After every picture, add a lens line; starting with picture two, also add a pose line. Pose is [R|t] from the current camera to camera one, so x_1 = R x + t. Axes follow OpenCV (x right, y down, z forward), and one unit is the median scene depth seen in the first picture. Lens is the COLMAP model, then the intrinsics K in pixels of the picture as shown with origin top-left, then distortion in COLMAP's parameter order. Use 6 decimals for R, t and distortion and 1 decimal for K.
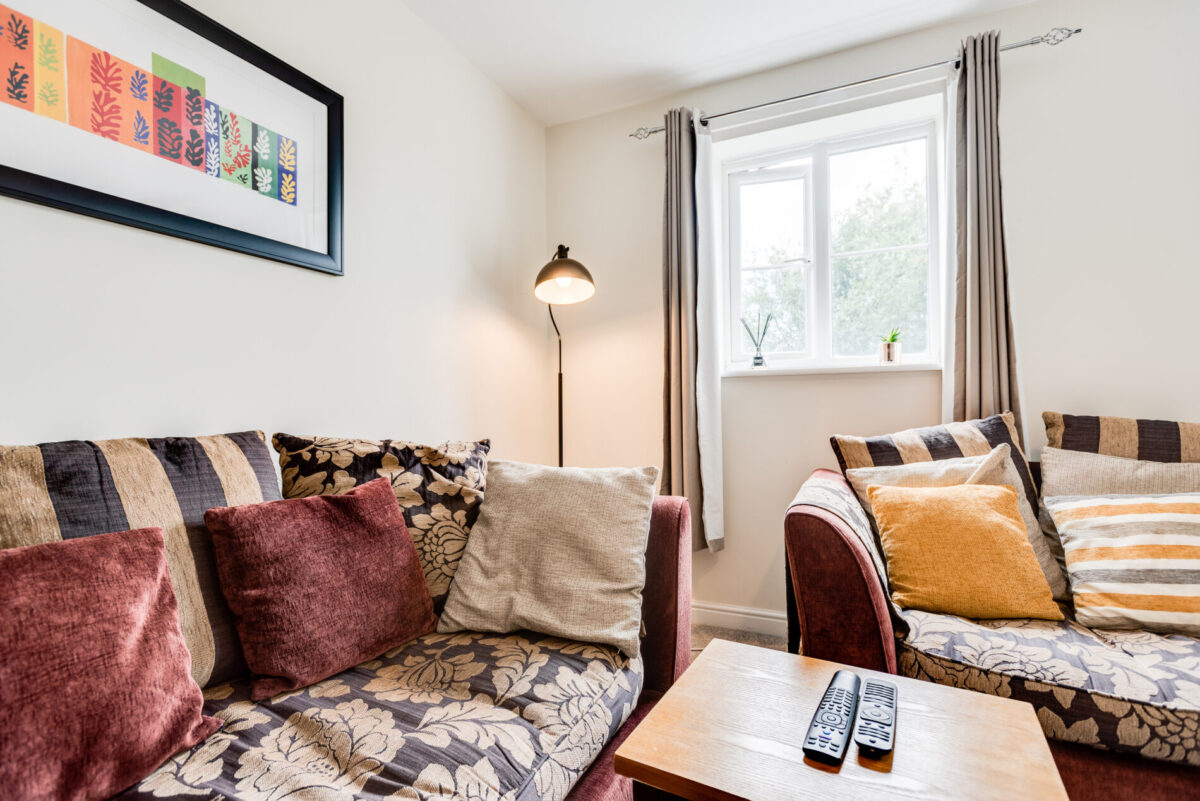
lens RADIAL K [[556.0, 0, 604.3], [0, 556.0, 398.0], [0, 0, 1]] dist [0.006930, -0.000475]
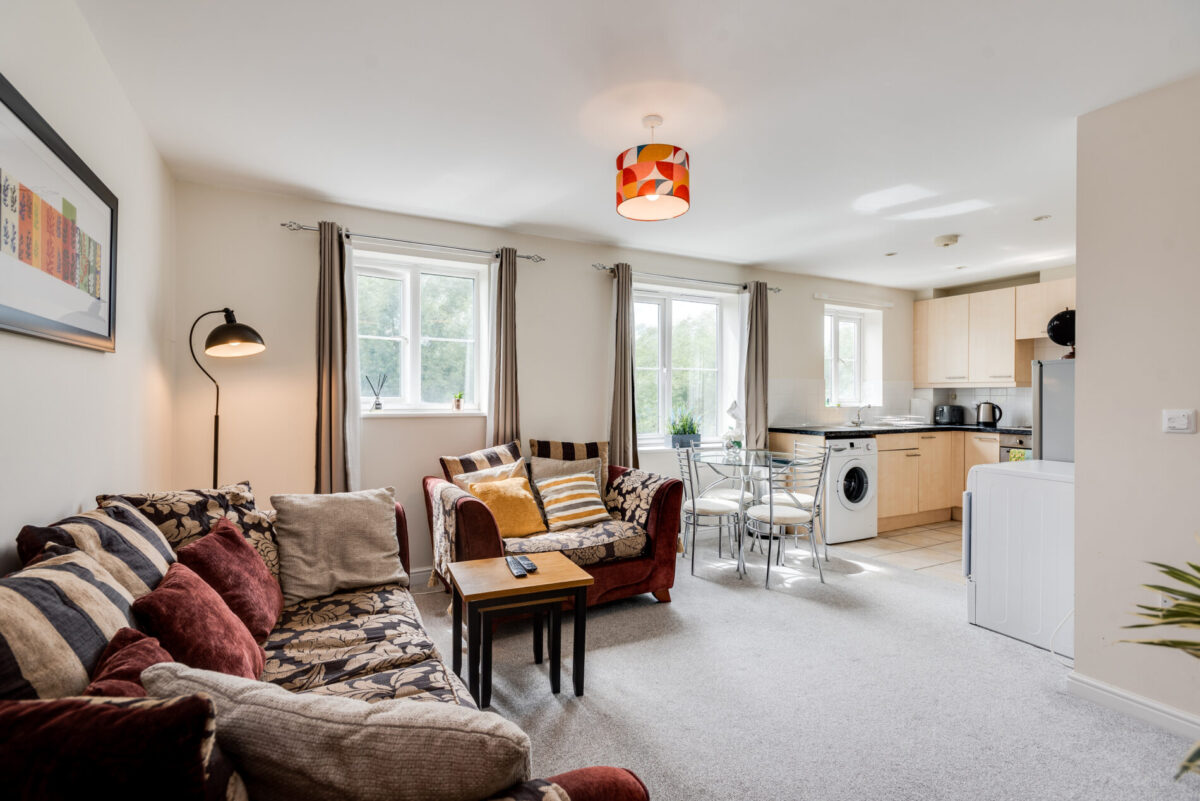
lens RADIAL K [[556.0, 0, 604.3], [0, 556.0, 398.0], [0, 0, 1]] dist [0.006930, -0.000475]
pose [[0.596720, 0.013059, 0.802343, -0.950488], [-0.022550, 0.999746, 0.000498, -0.179923], [-0.802132, -0.018390, 0.596863, -0.614038]]
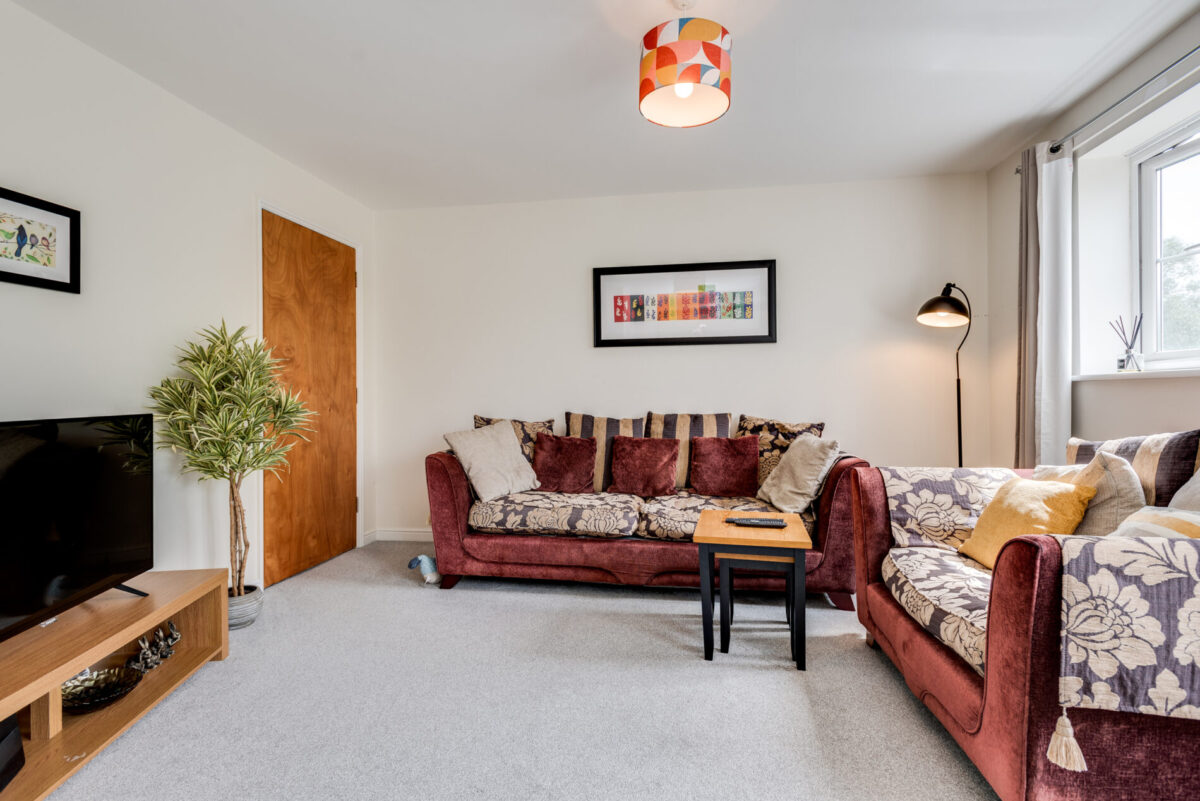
lens RADIAL K [[556.0, 0, 604.3], [0, 556.0, 398.0], [0, 0, 1]] dist [0.006930, -0.000475]
pose [[0.267072, 0.007310, -0.963649, 1.706587], [0.015788, 0.999804, 0.011960, -0.052109], [0.963547, -0.018408, 0.266904, -0.257623]]
